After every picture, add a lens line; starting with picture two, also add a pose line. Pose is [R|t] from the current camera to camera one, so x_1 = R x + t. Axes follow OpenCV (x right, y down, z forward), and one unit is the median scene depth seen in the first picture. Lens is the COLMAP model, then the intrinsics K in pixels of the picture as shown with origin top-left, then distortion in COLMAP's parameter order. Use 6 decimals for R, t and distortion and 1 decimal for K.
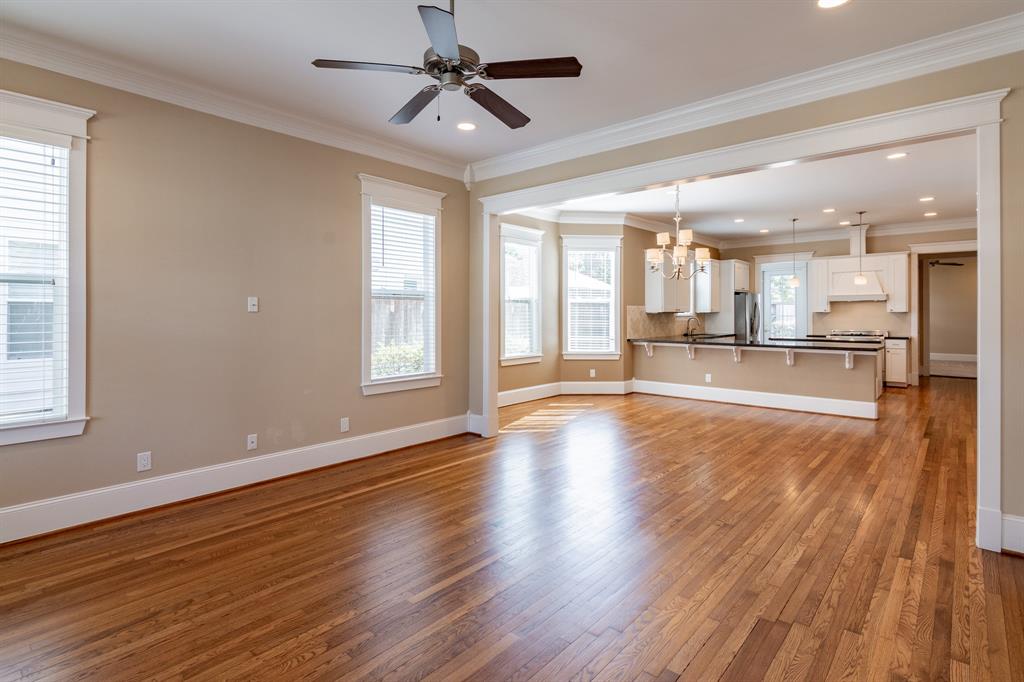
lens RADIAL K [[522.6, 0, 508.3], [0, 522.6, 311.5], [0, 0, 1]] dist [0.008368, -0.003251]
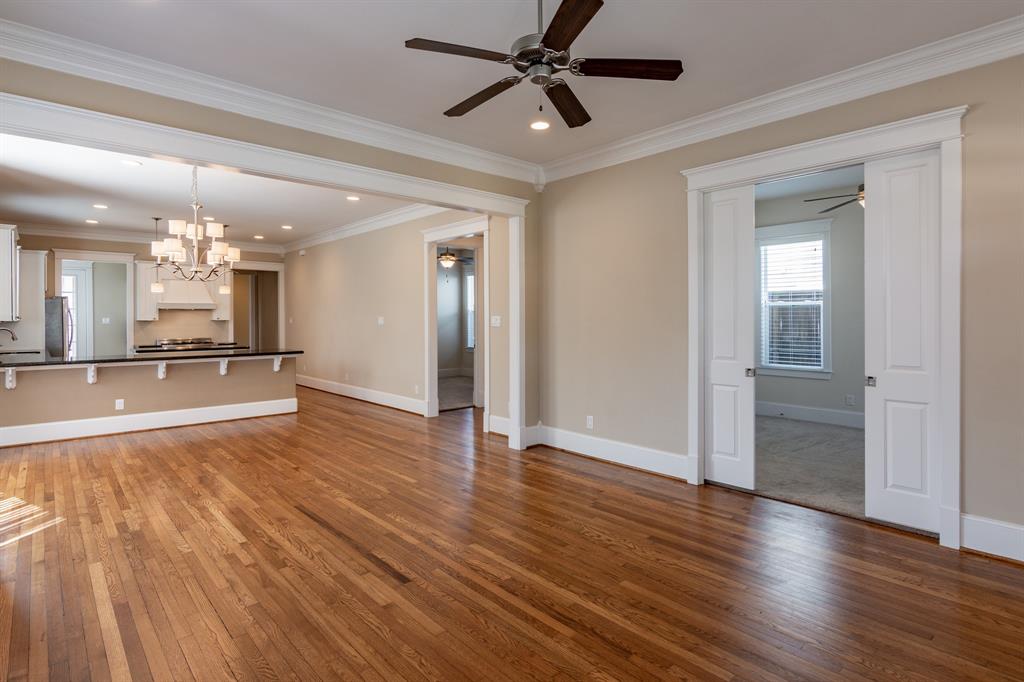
lens RADIAL K [[522.6, 0, 513.6], [0, 522.6, 332.9], [0, 0, 1]] dist [0.008368, -0.003251]
pose [[0.121514, -0.027019, 0.992222, -0.312964], [0.002030, 0.999634, 0.026972, -0.000188], [-0.992588, -0.001264, 0.121524, 0.289663]]
